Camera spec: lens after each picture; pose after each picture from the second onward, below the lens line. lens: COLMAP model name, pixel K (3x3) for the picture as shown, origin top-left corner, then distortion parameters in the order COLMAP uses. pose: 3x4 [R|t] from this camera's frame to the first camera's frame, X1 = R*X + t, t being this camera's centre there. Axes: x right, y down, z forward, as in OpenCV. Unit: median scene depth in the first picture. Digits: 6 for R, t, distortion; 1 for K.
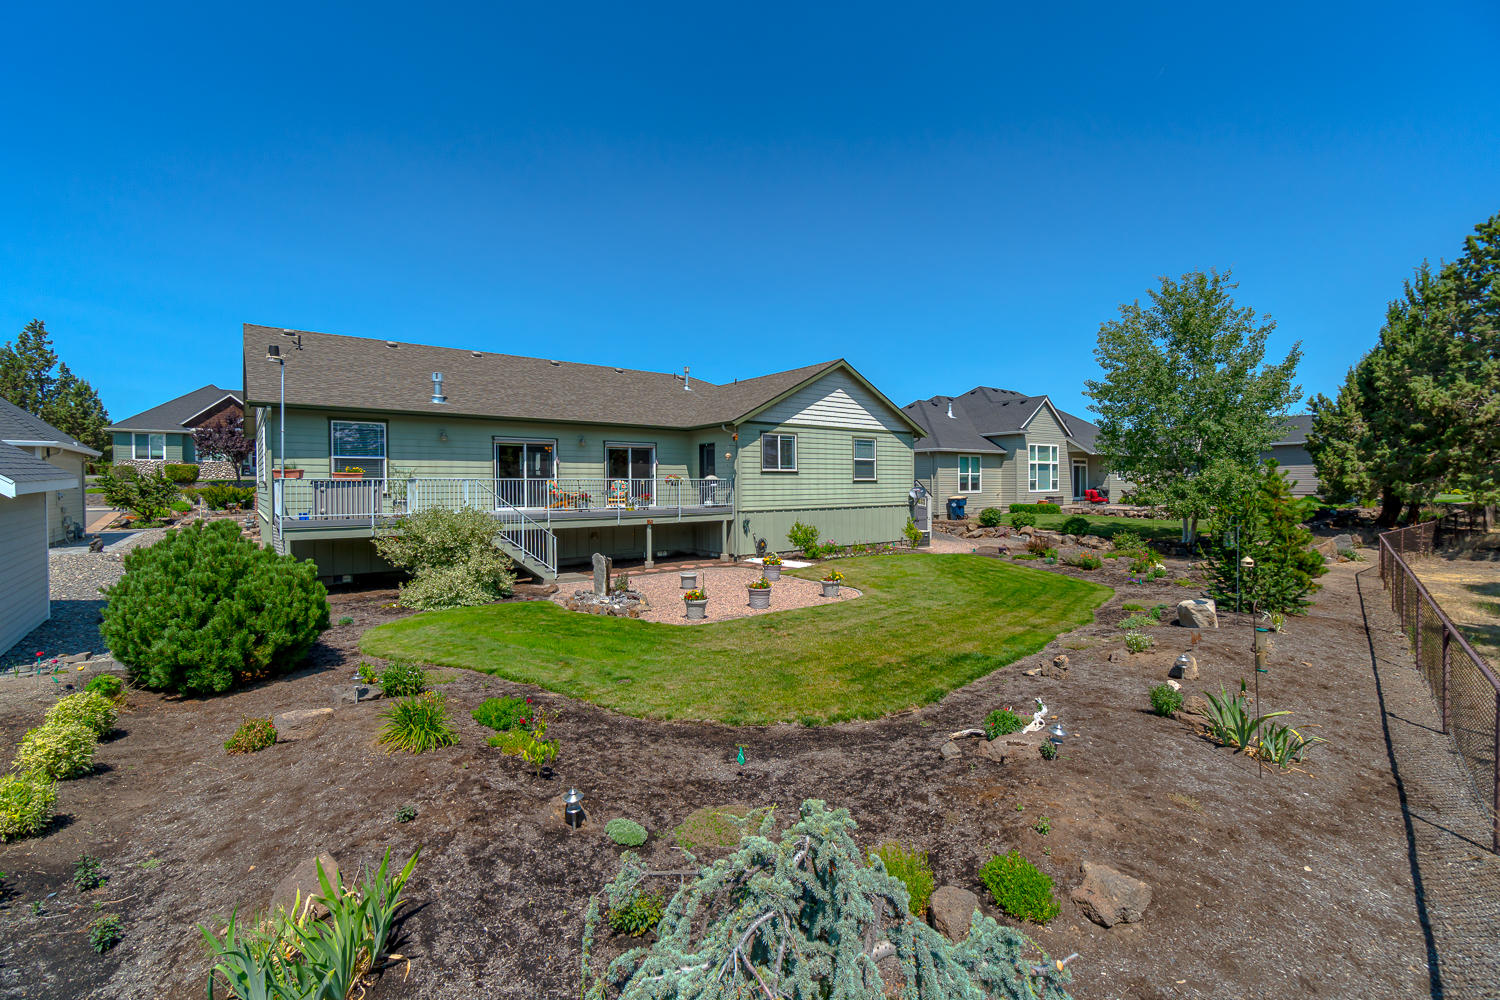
lens RADIAL K [[648.5, 0, 753.5], [0, 648.5, 495.9], [0, 0, 1]] dist [0.000798, -0.000199]
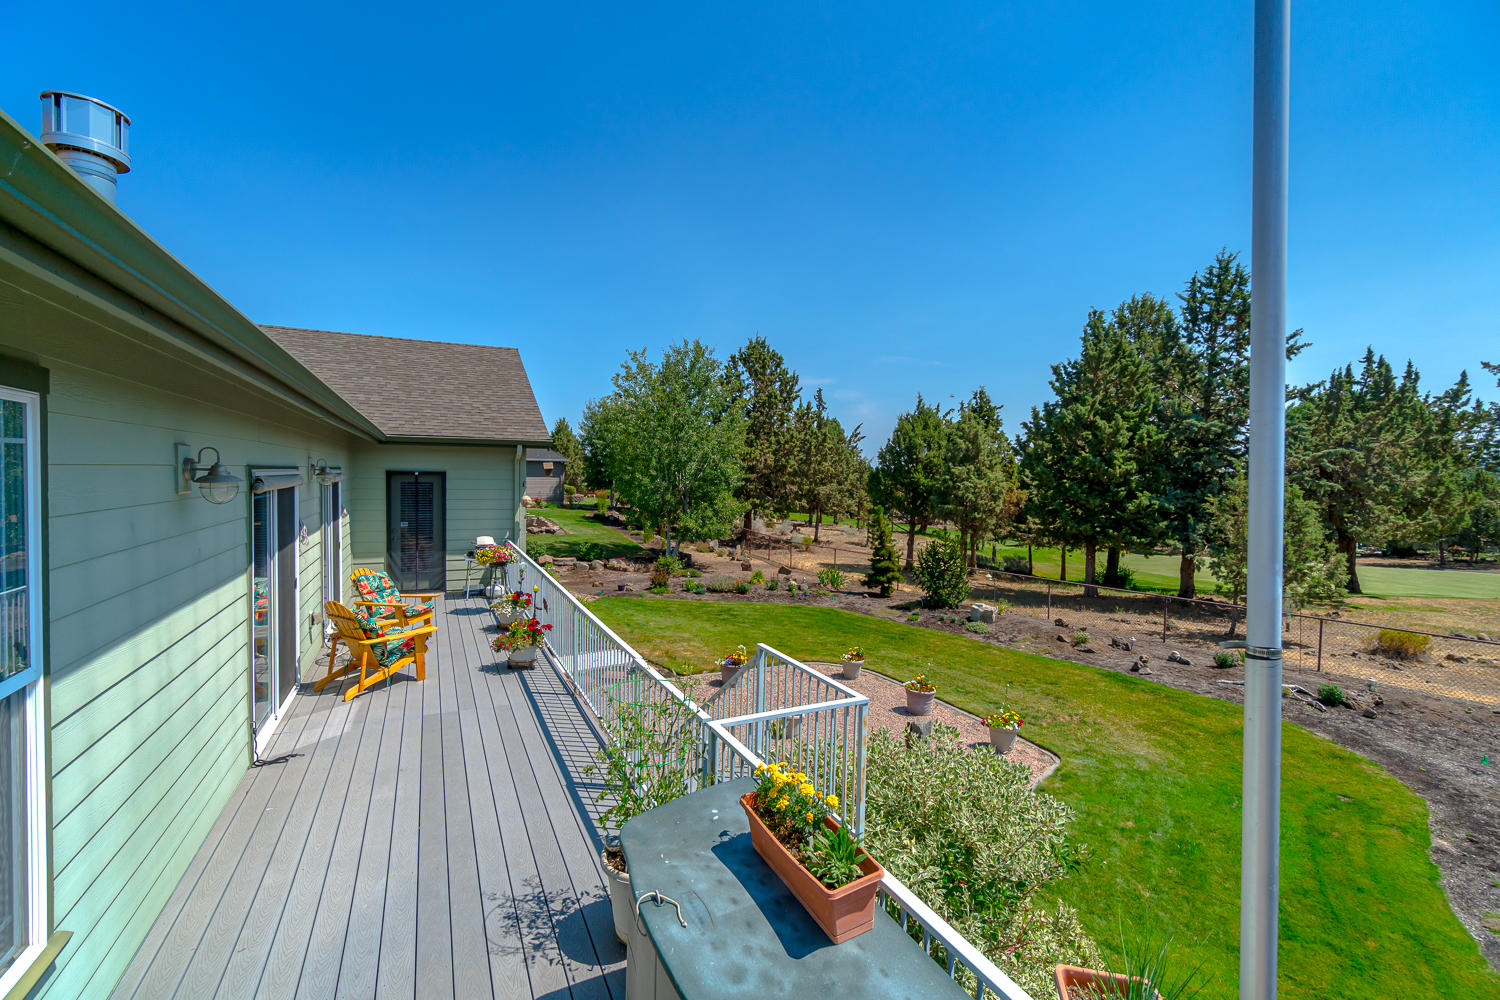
lens RADIAL K [[648.5, 0, 740.9], [0, 648.5, 491.4], [0, 0, 1]] dist [0.000798, -0.000199]
pose [[0.215338, -0.016100, 0.976407, -0.548971], [0.002166, 0.999869, 0.016010, -0.077854], [-0.976537, -0.001333, 0.215344, 0.690568]]
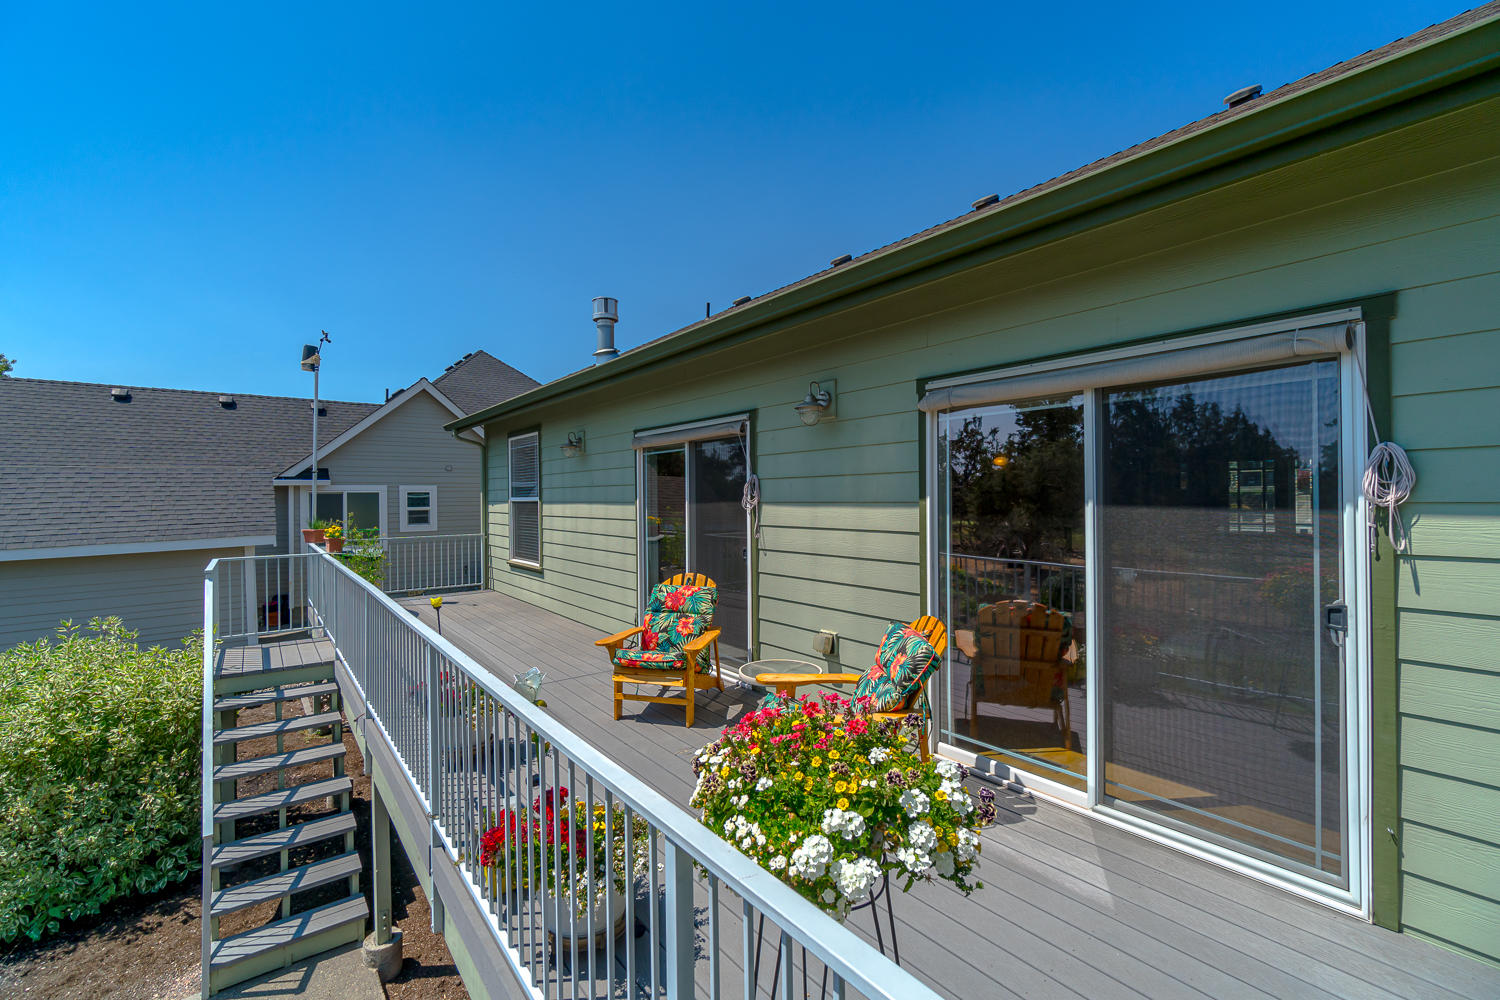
lens RADIAL K [[648.5, 0, 746.1], [0, 648.5, 500.0], [0, 0, 1]] dist [0.000798, -0.000199]
pose [[-0.022305, 0.013204, -0.999664, -0.049998], [-0.006444, 0.999890, 0.013351, -0.054035], [0.999730, 0.006740, -0.022218, 0.956461]]
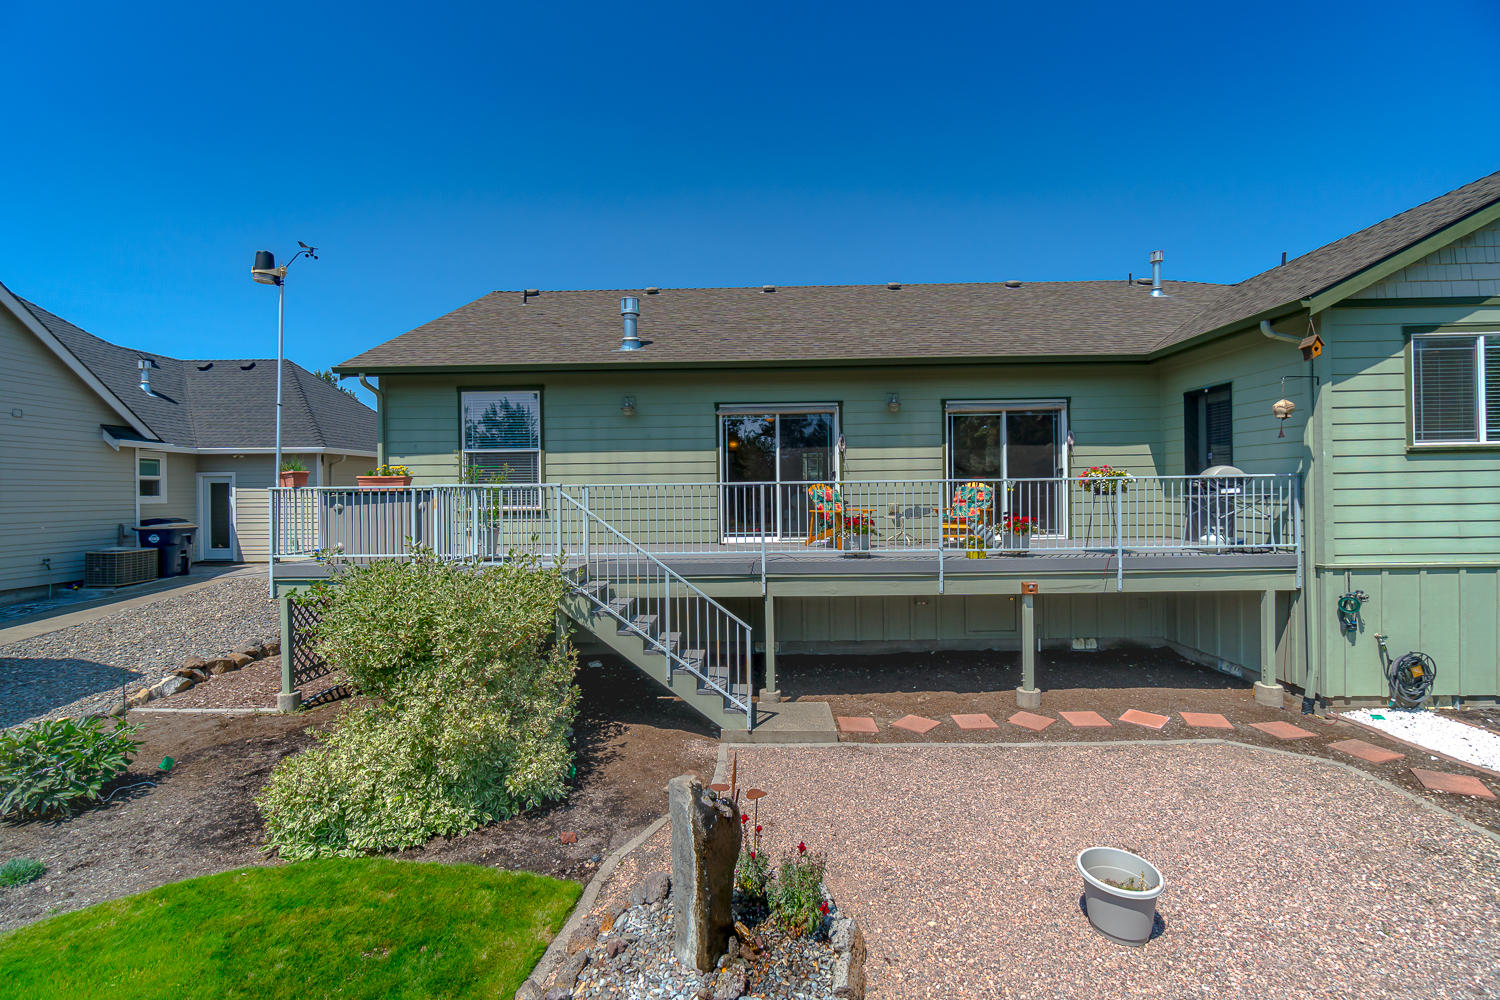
lens RADIAL K [[648.5, 0, 746.5], [0, 648.5, 496.9], [0, 0, 1]] dist [0.000798, -0.000199]
pose [[0.773176, -0.000252, -0.634192, -0.040362], [-0.001668, 0.999996, -0.002430, -0.012422], [0.634190, 0.002937, 0.773172, 0.542047]]
